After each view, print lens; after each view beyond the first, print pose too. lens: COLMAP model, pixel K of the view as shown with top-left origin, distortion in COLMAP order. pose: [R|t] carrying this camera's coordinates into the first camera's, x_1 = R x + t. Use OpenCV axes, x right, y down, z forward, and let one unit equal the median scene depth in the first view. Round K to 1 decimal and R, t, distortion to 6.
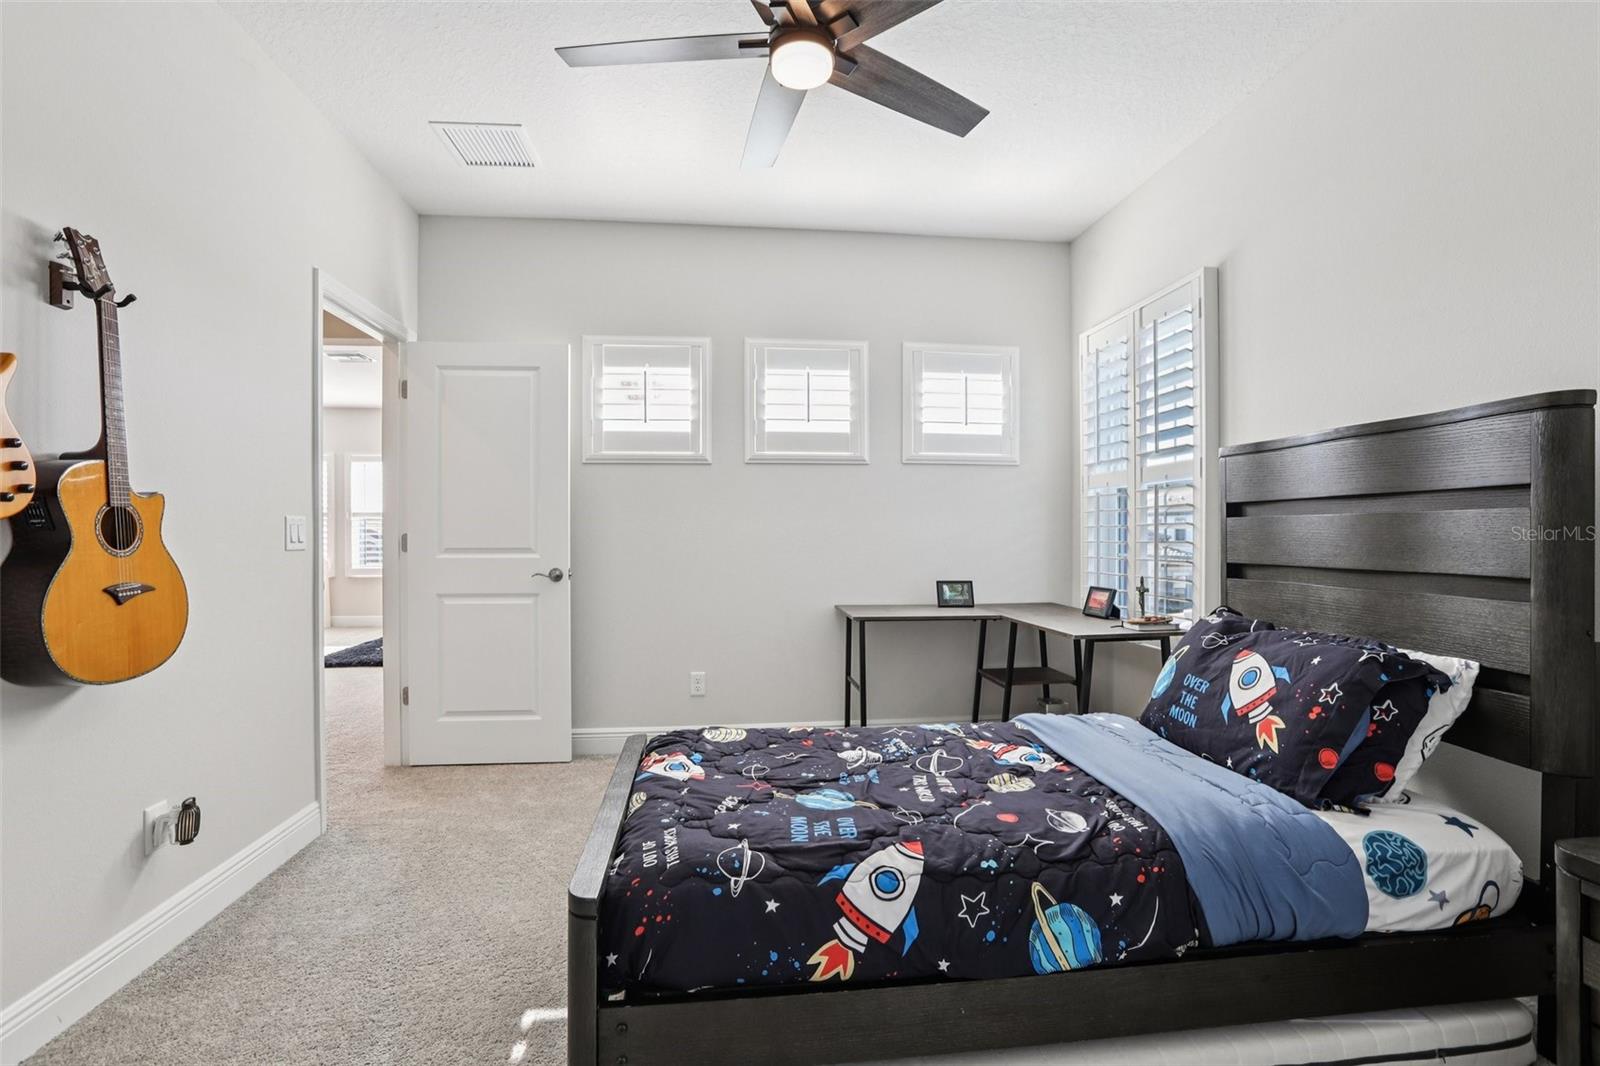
lens RADIAL K [[733.7, 0, 825.3], [0, 733.7, 539.9], [0, 0, 1]] dist [-0.043260, 0.016341]
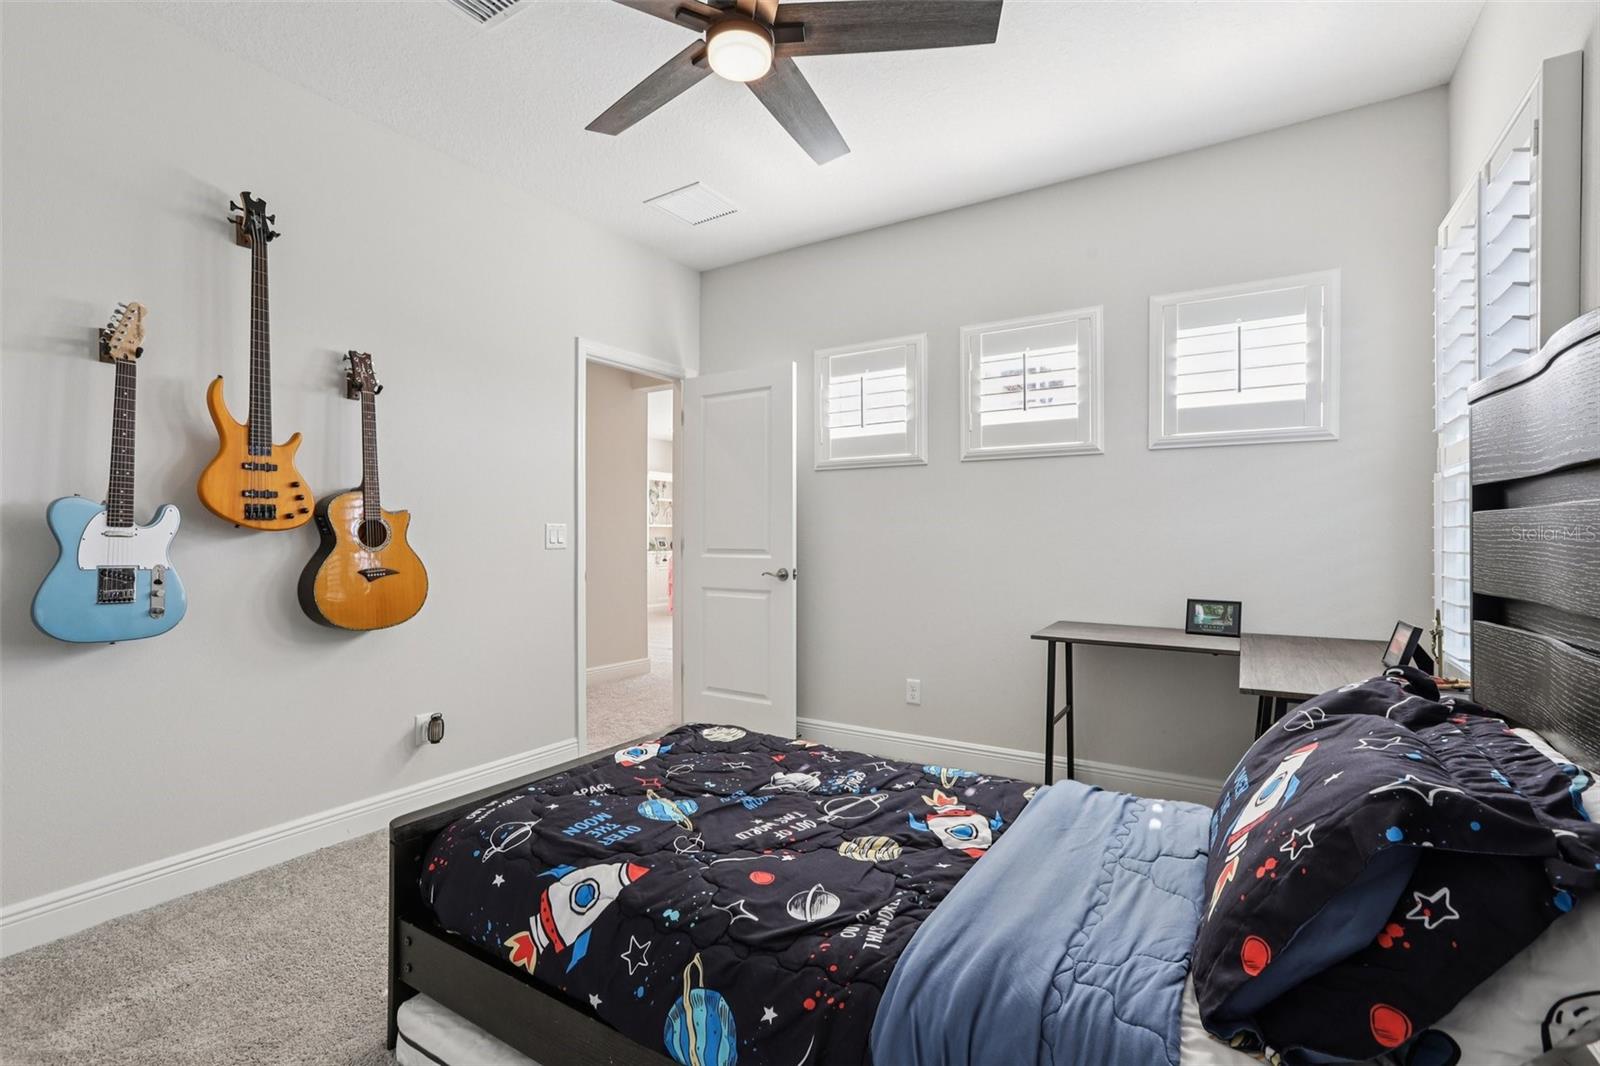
lens RADIAL K [[733.7, 0, 792.4], [0, 733.7, 541.5], [0, 0, 1]] dist [-0.043260, 0.016341]
pose [[0.769979, 0.005614, -0.638045, 0.634709], [-0.006580, 0.999978, 0.000859, -0.004806], [0.638036, 0.003537, 0.769999, 0.295675]]
